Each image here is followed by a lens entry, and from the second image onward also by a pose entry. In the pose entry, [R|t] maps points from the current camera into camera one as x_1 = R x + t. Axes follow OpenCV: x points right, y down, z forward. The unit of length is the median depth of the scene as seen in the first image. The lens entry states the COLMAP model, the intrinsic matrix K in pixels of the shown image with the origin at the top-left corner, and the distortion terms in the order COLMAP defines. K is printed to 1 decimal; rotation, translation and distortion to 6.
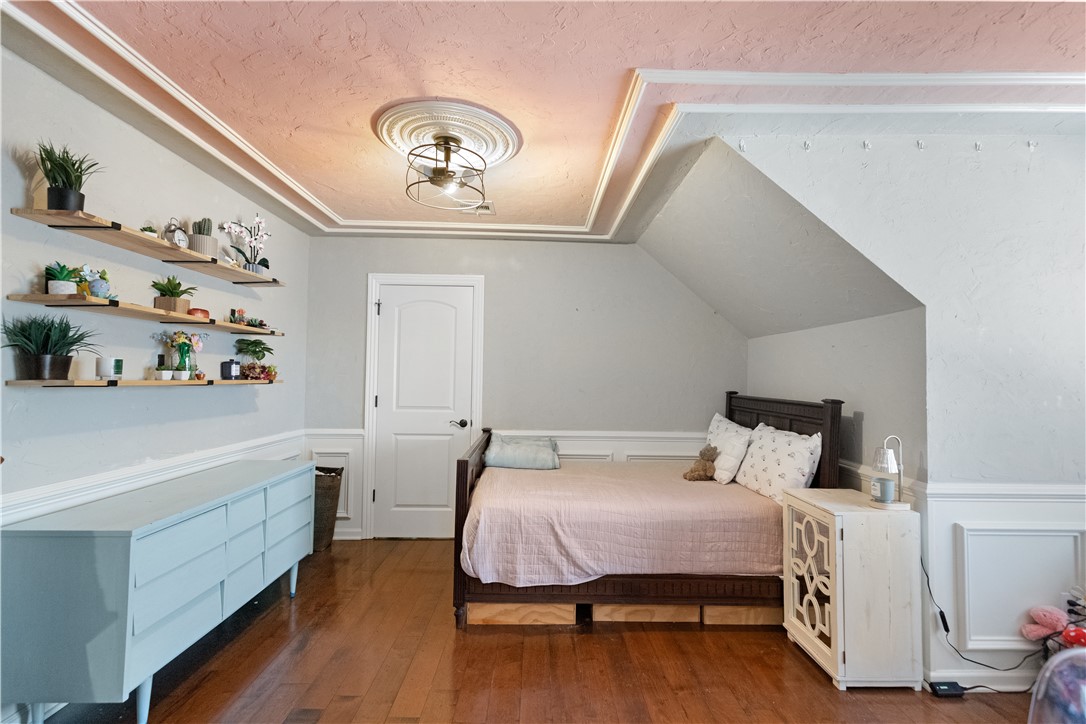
lens RADIAL K [[490.7, 0, 544.4], [0, 490.7, 354.9], [0, 0, 1]] dist [0.002417, 0.000113]
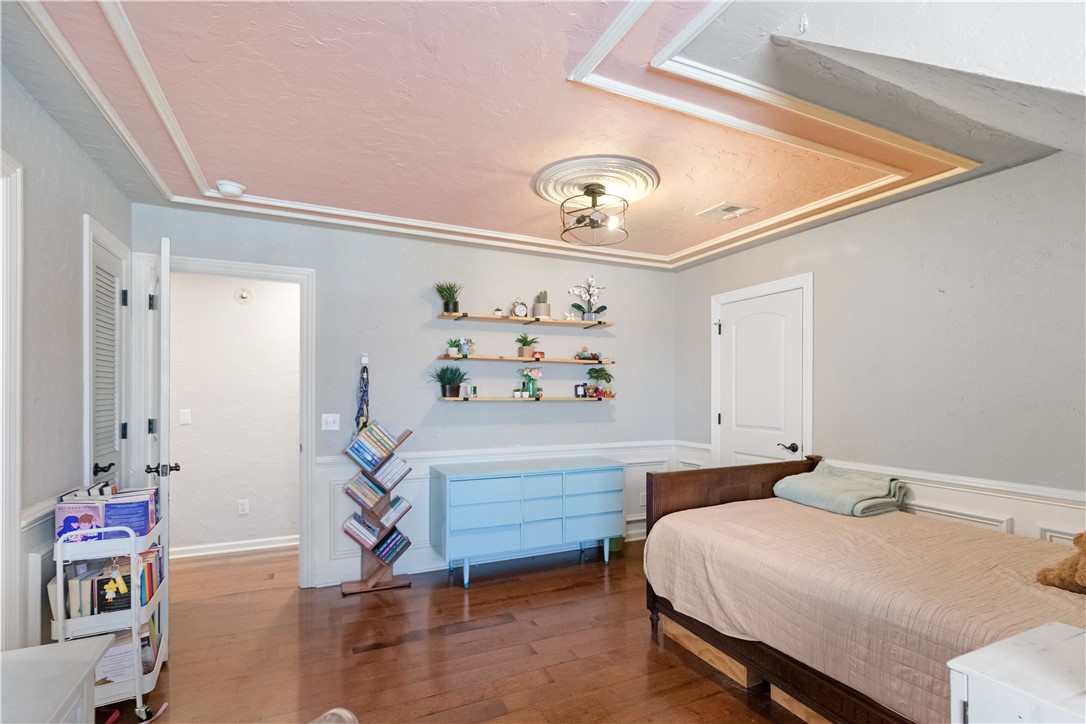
lens RADIAL K [[505.8, 0, 542.1], [0, 505.8, 379.3], [0, 0, 1]] dist [0.002566, 0.000134]
pose [[0.407854, -0.035754, -0.912347, 0.741561], [0.044275, 0.998832, -0.019351, 0.024144], [0.911973, -0.032502, 0.408960, 0.353755]]
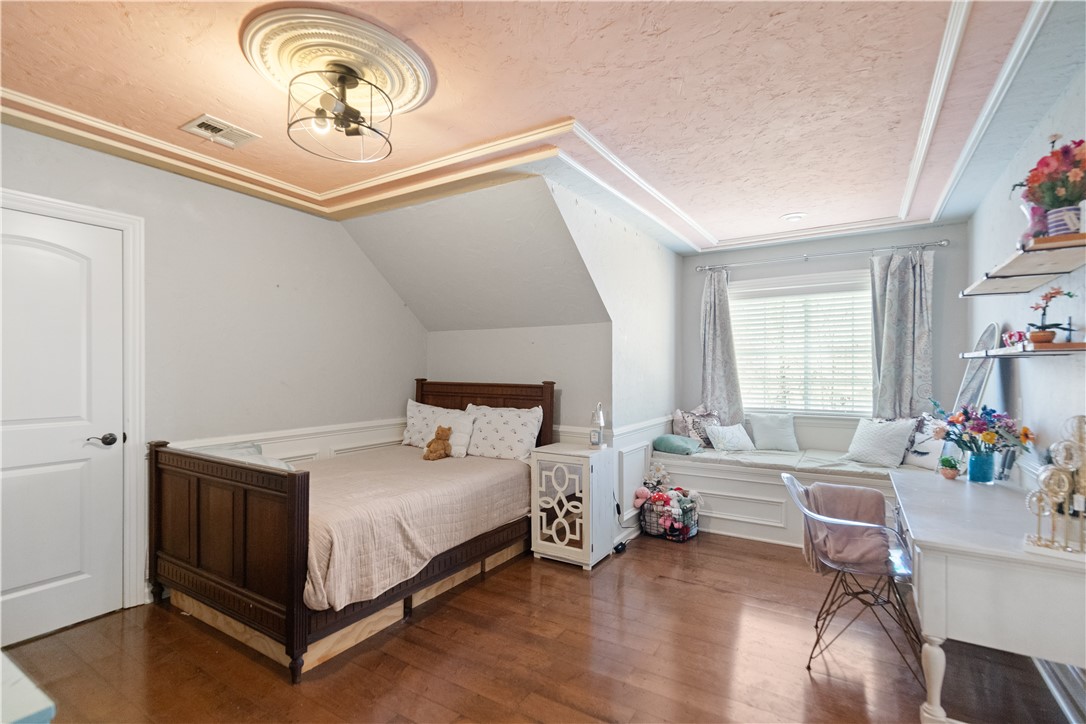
lens RADIAL K [[504.6, 0, 543.0], [0, 504.6, 362.0], [0, 0, 1]] dist [0.002099, 0.000012]
pose [[0.544908, -0.000705, 0.838496, -0.644413], [-0.032180, 0.999245, 0.021752, 0.005010], [-0.837878, -0.038836, 0.544474, 0.239153]]
